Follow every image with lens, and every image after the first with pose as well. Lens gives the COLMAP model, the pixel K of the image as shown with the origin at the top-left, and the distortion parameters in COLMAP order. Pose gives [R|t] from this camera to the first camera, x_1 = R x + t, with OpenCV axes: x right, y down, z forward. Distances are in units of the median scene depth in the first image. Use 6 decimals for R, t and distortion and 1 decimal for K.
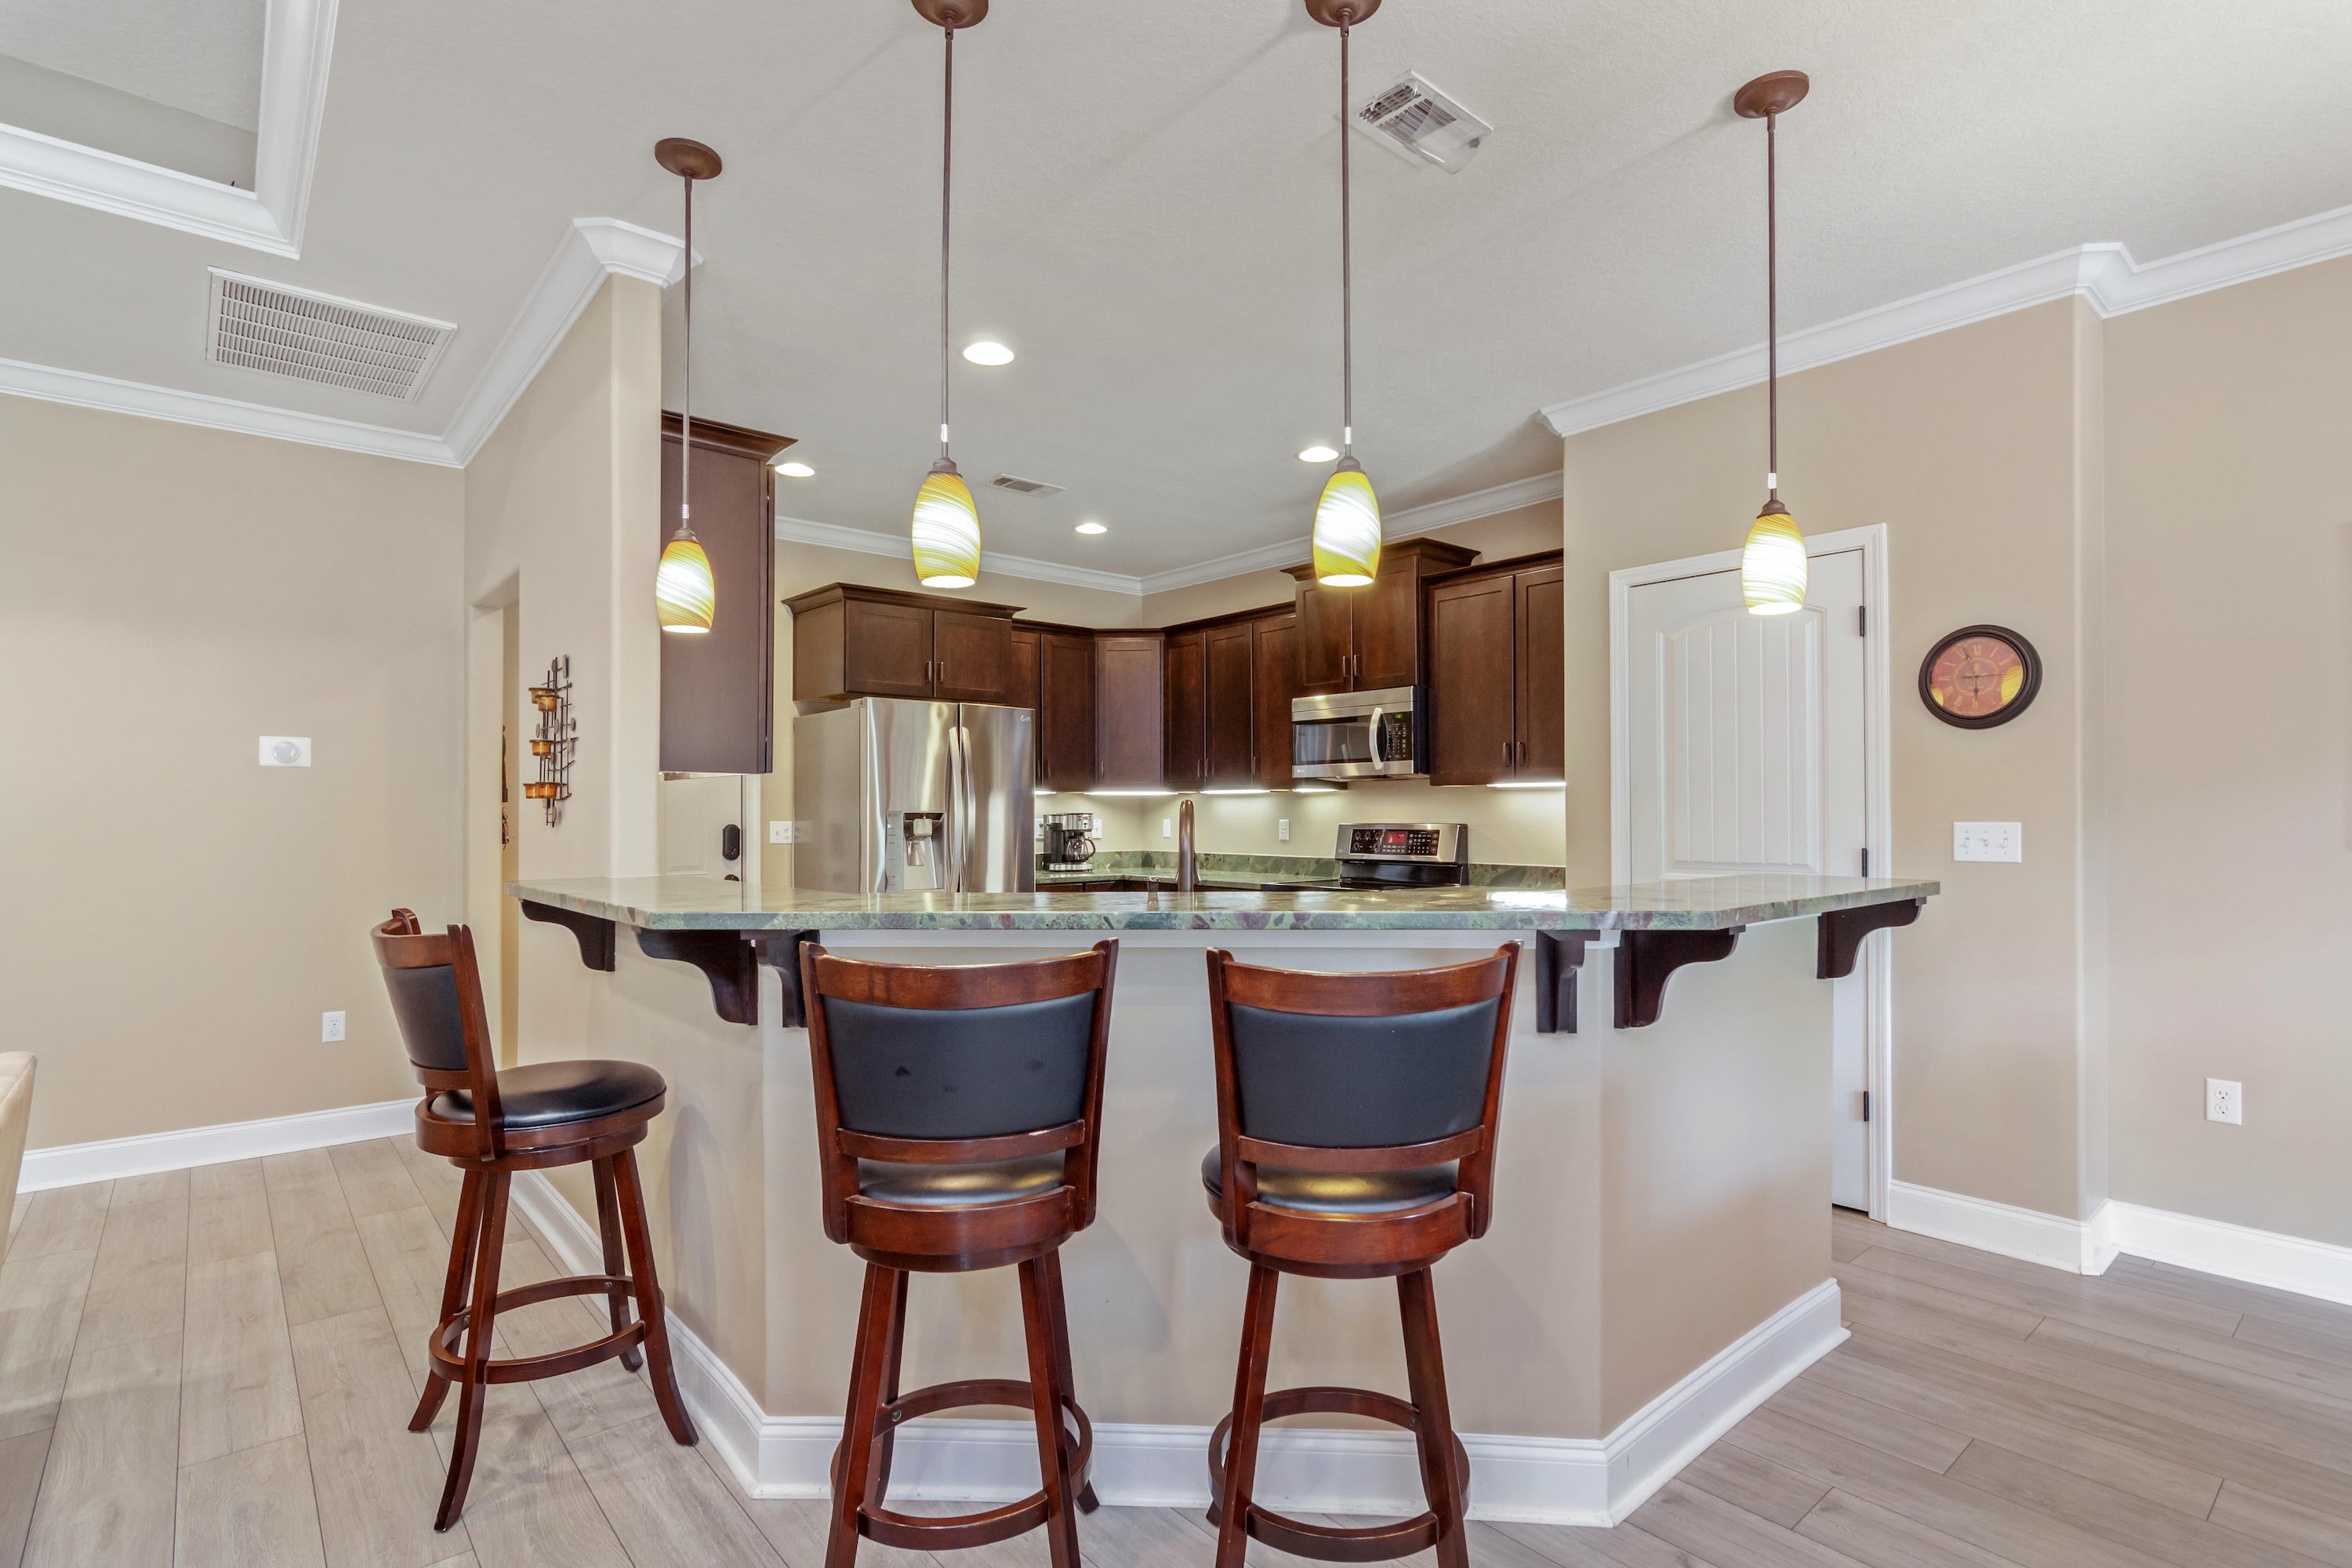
lens RADIAL K [[1145.0, 0, 1185.6], [0, 1145.0, 807.5], [0, 0, 1]] dist [-0.005349, 0.003259]
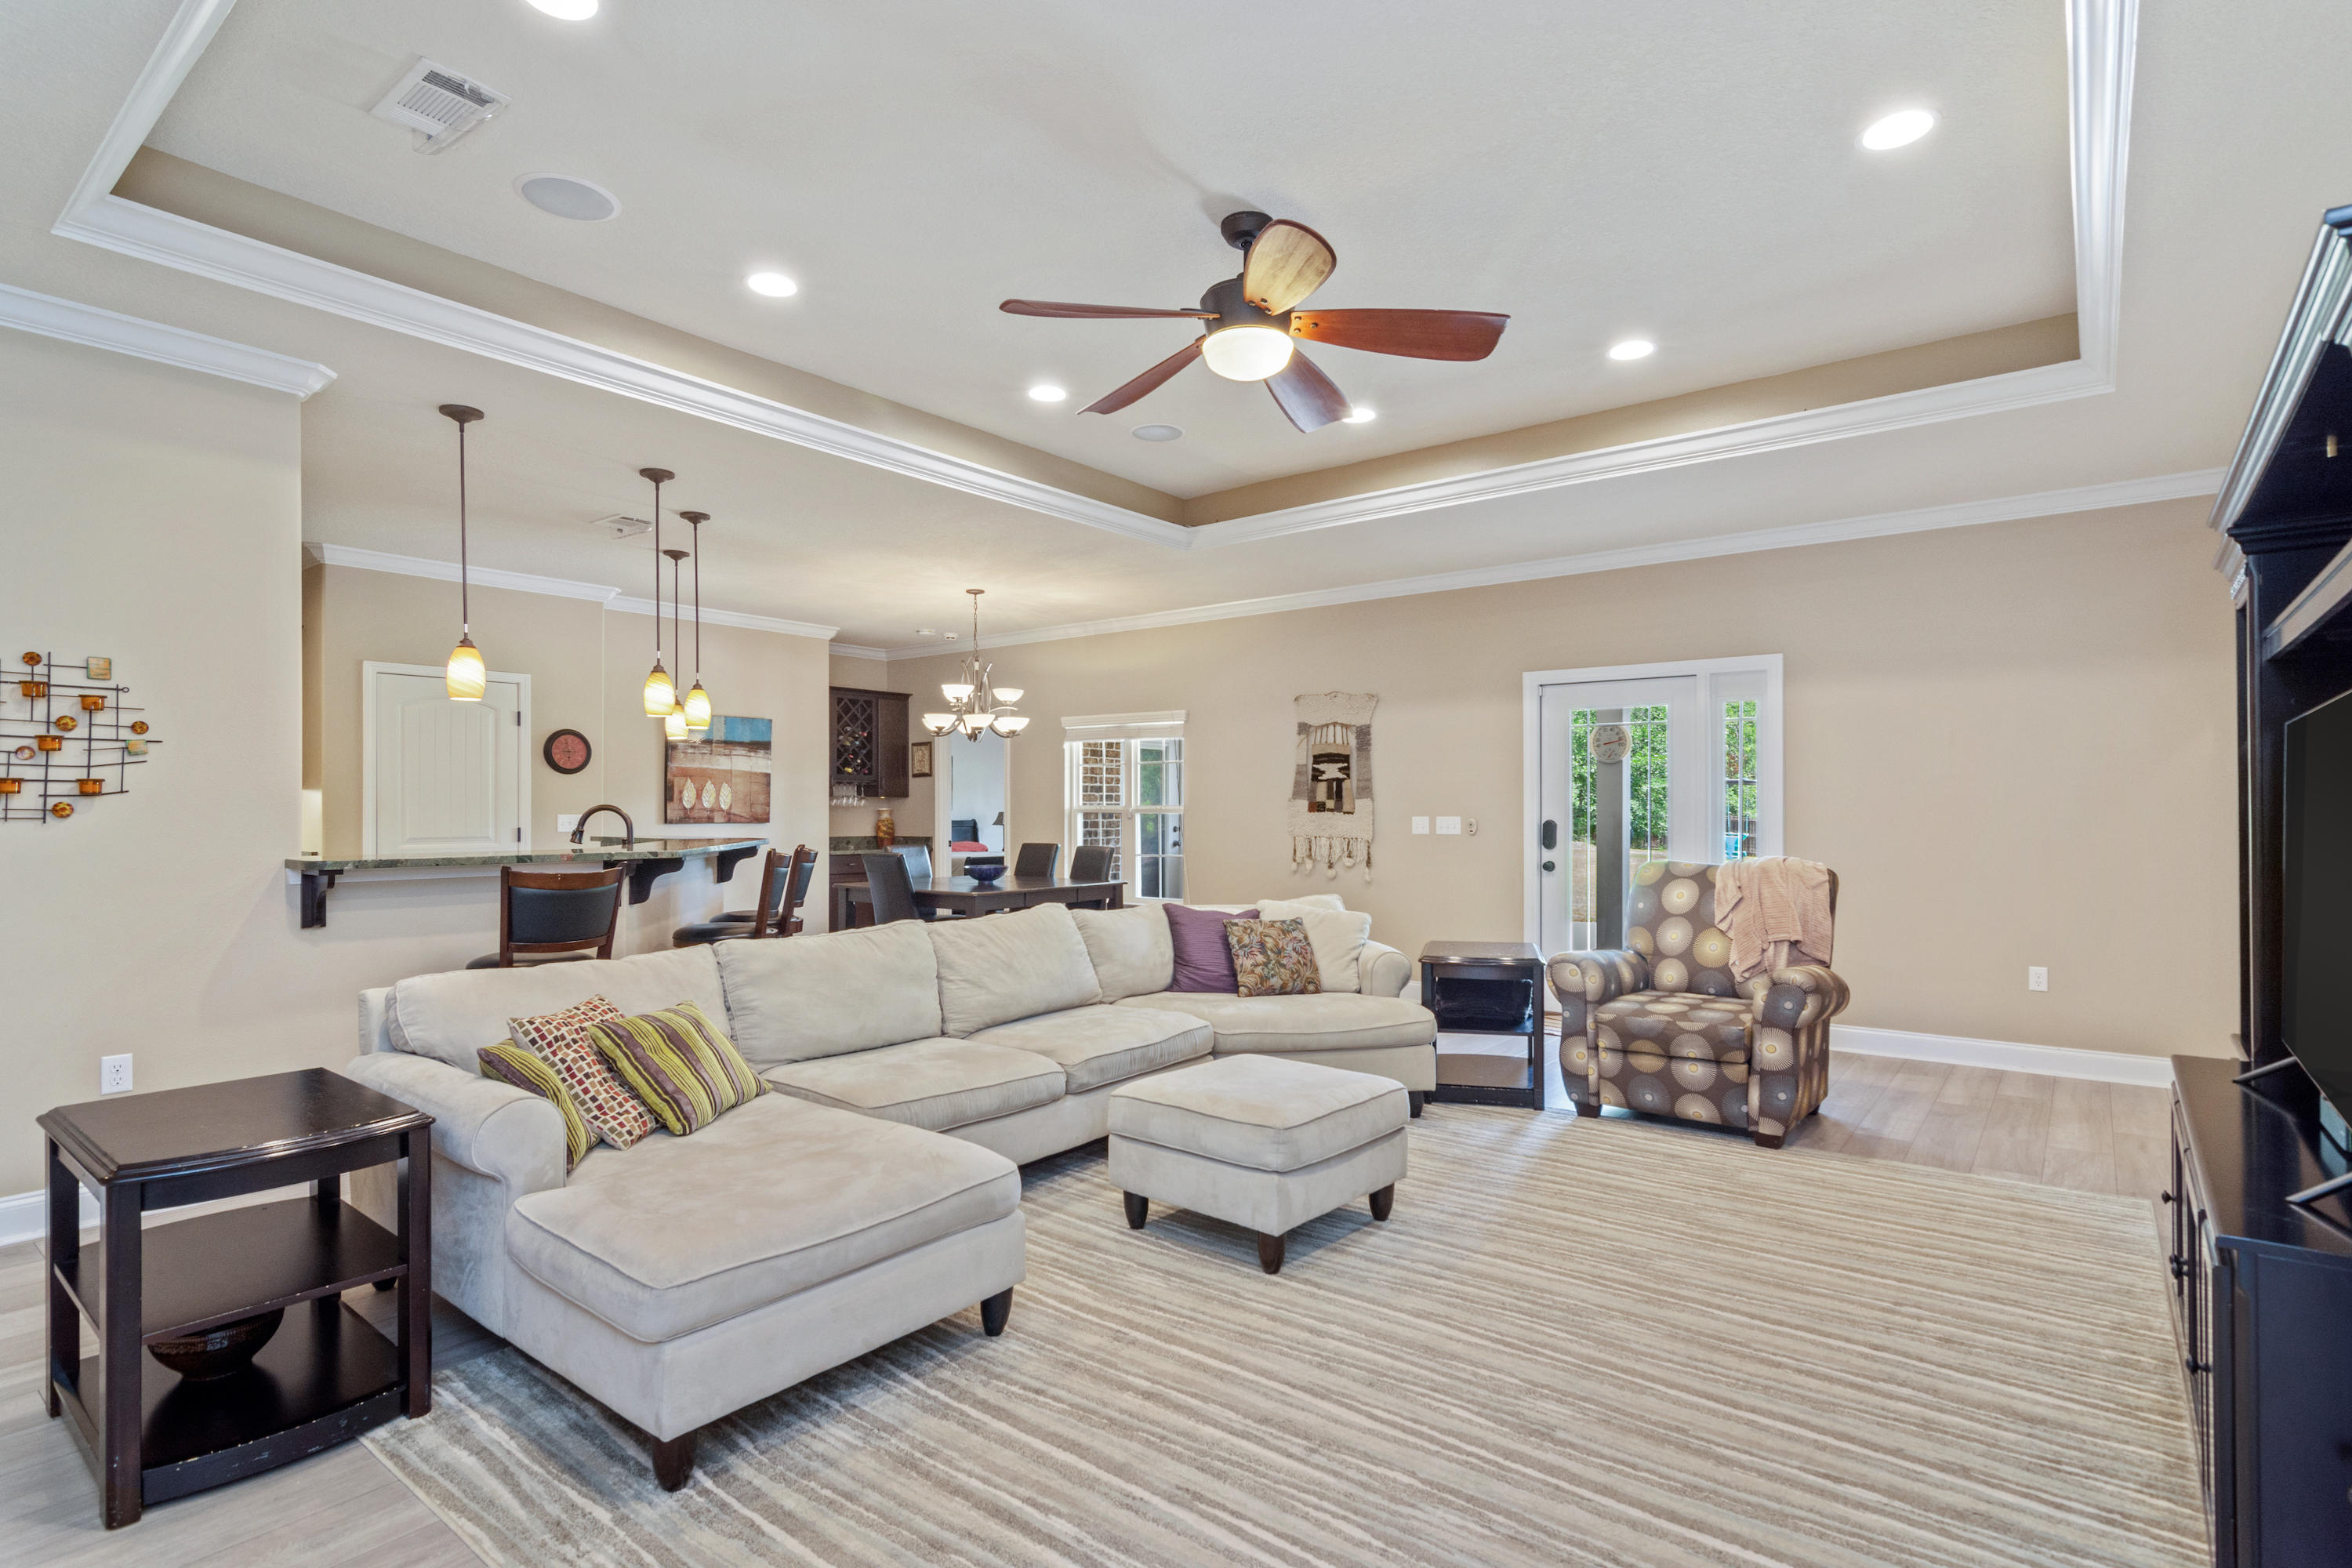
lens RADIAL K [[1145.0, 0, 1187.8], [0, 1145.0, 802.0], [0, 0, 1]] dist [-0.005349, 0.003259]
pose [[-0.194478, 0.009396, 0.980862, -1.691149], [-0.005394, 0.999929, -0.010648, 0.005036], [-0.980892, -0.007361, -0.194413, 0.208613]]
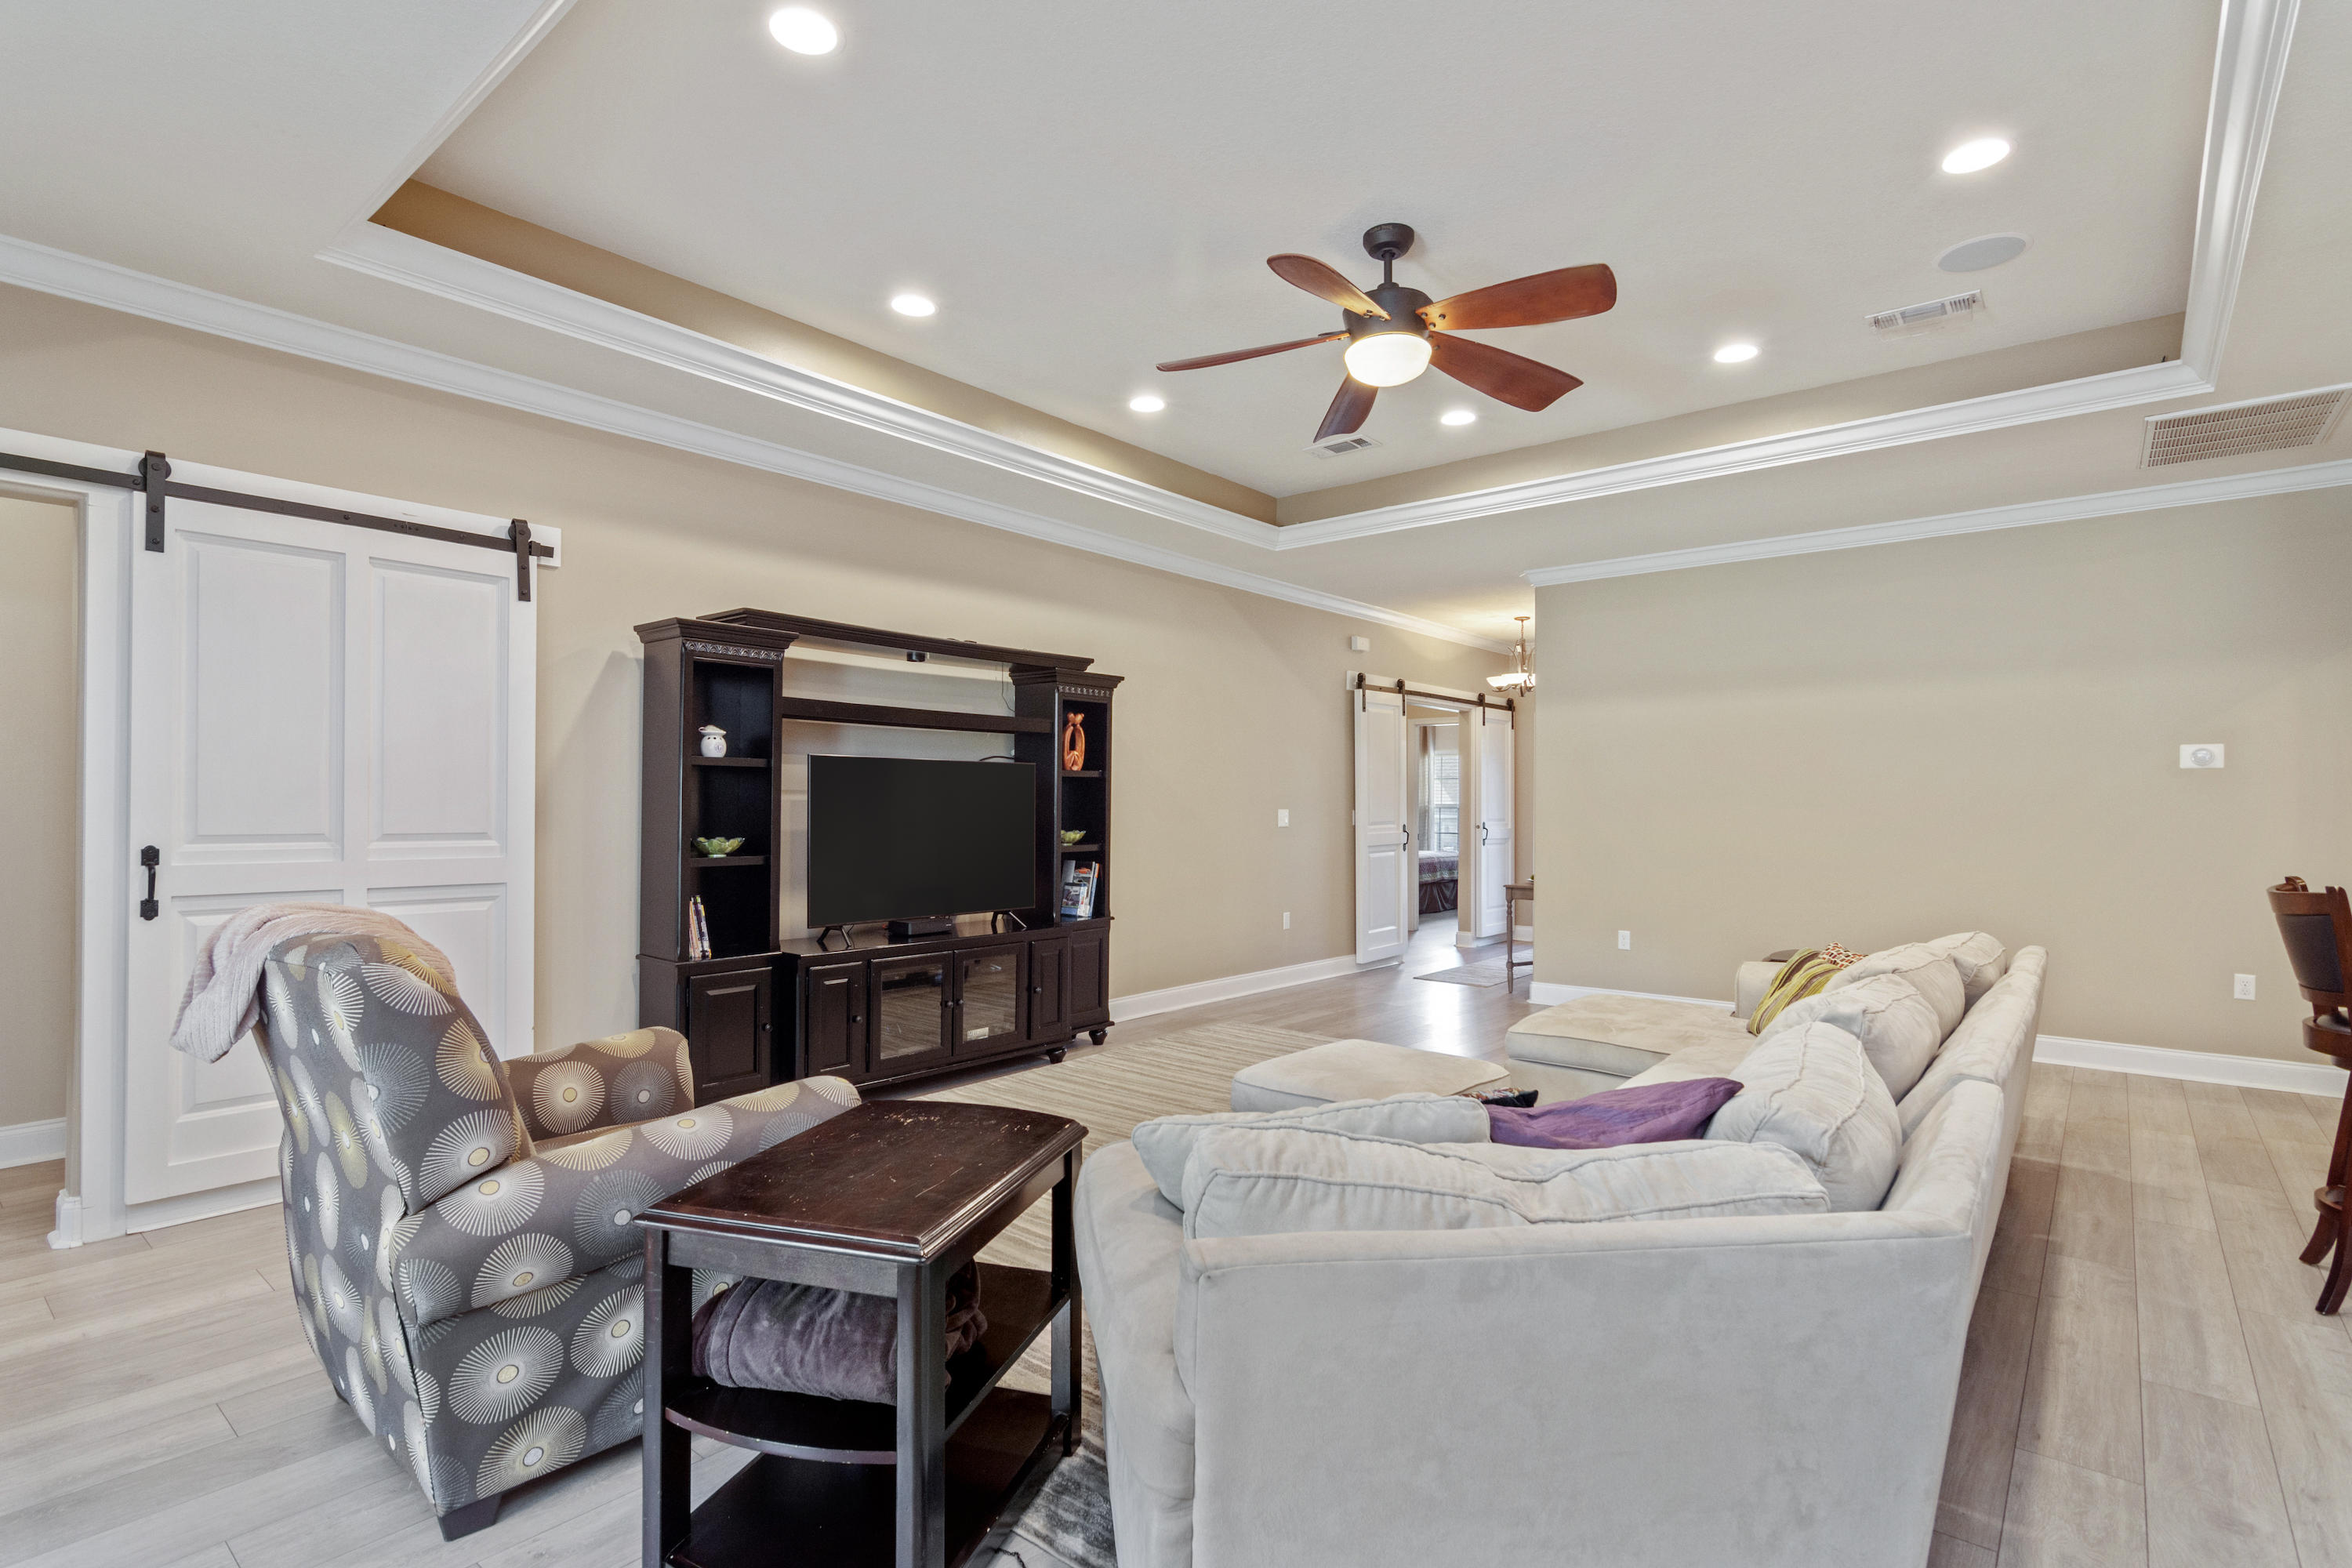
lens RADIAL K [[1145.0, 0, 1188.6], [0, 1145.0, 802.9], [0, 0, 1]] dist [-0.005349, 0.003259]
pose [[0.179017, 0.001566, -0.983845, 0.335892], [0.000872, 0.999998, 0.001750, -0.002398], [0.983846, -0.001171, 0.179015, -0.434265]]
